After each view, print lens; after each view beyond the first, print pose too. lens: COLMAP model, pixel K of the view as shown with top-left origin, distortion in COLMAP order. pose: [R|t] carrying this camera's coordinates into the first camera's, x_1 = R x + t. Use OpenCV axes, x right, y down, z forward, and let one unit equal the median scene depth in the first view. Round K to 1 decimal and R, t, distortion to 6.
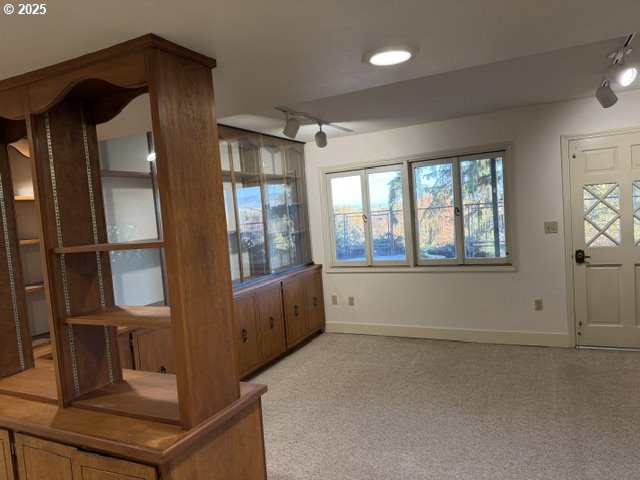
lens RADIAL K [[451.7, 0, 320.0], [0, 451.7, 240.0], [0, 0, 1]] dist [0.112128, -0.150623]
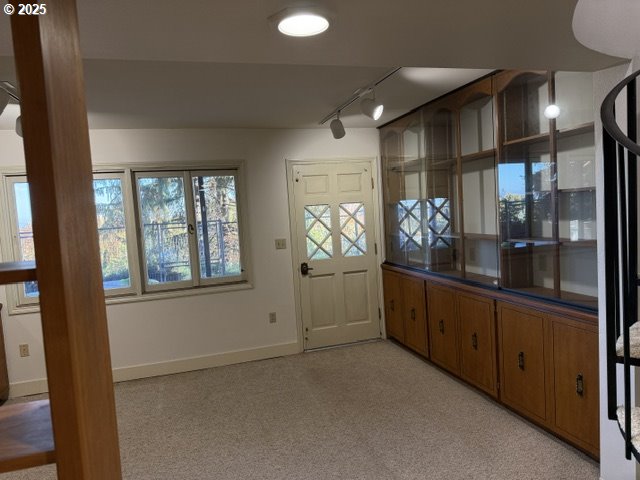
lens RADIAL K [[451.7, 0, 320.0], [0, 451.7, 240.0], [0, 0, 1]] dist [0.112128, -0.150623]
pose [[0.736811, -0.017479, 0.675873, -0.146298], [0.049358, 0.998389, -0.027988, -0.001805], [-0.674295, 0.053982, 0.736486, 0.161876]]
